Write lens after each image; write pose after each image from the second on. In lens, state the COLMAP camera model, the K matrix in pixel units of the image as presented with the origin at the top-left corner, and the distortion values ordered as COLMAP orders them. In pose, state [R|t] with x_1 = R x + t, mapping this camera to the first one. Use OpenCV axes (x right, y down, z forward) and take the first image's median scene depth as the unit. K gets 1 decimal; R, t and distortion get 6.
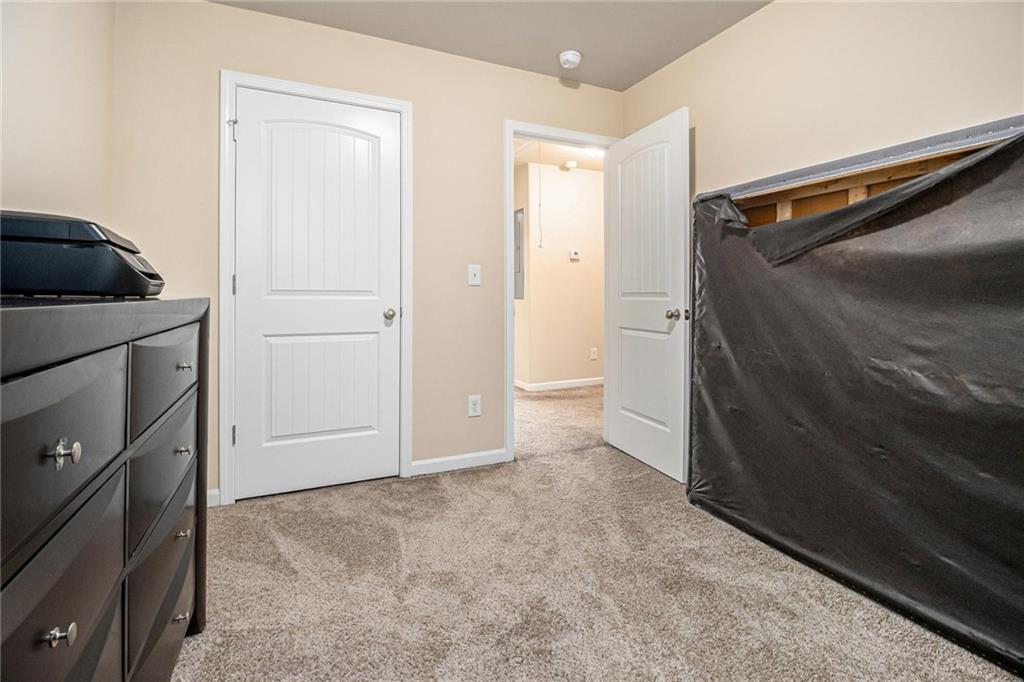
lens RADIAL K [[481.3, 0, 513.3], [0, 481.3, 295.2], [0, 0, 1]] dist [0.011341, -0.016813]
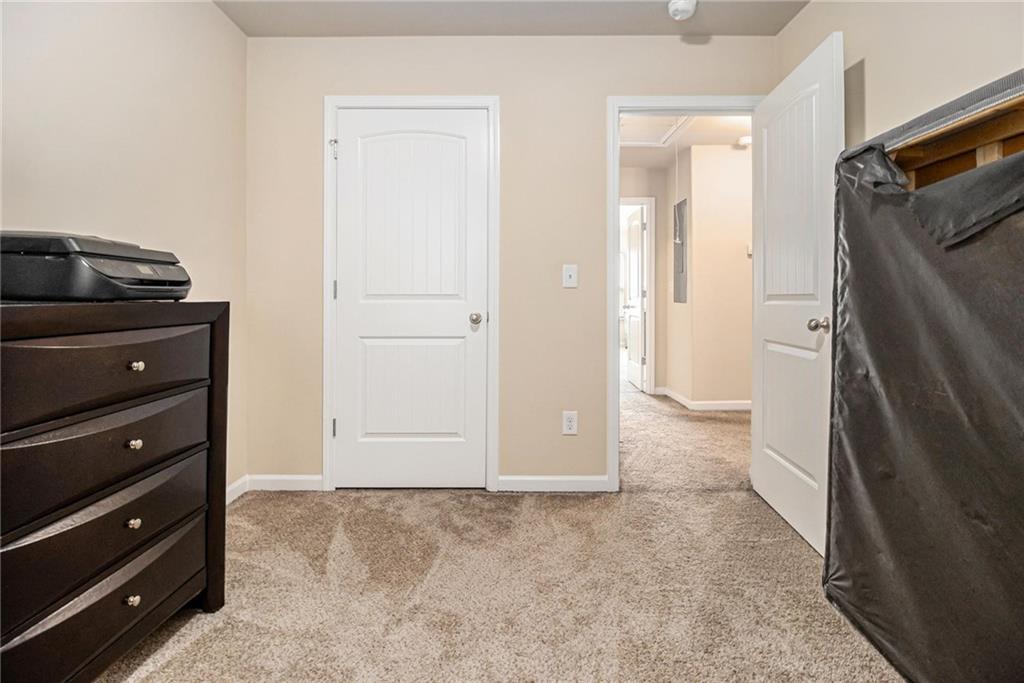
lens RADIAL K [[481.3, 0, 513.3], [0, 481.3, 295.7], [0, 0, 1]] dist [0.011341, -0.016813]
pose [[0.906206, -0.006023, -0.422793, 0.250345], [0.003258, 0.999968, -0.007264, 0.000660], [0.422824, 0.005205, 0.906197, 0.181337]]
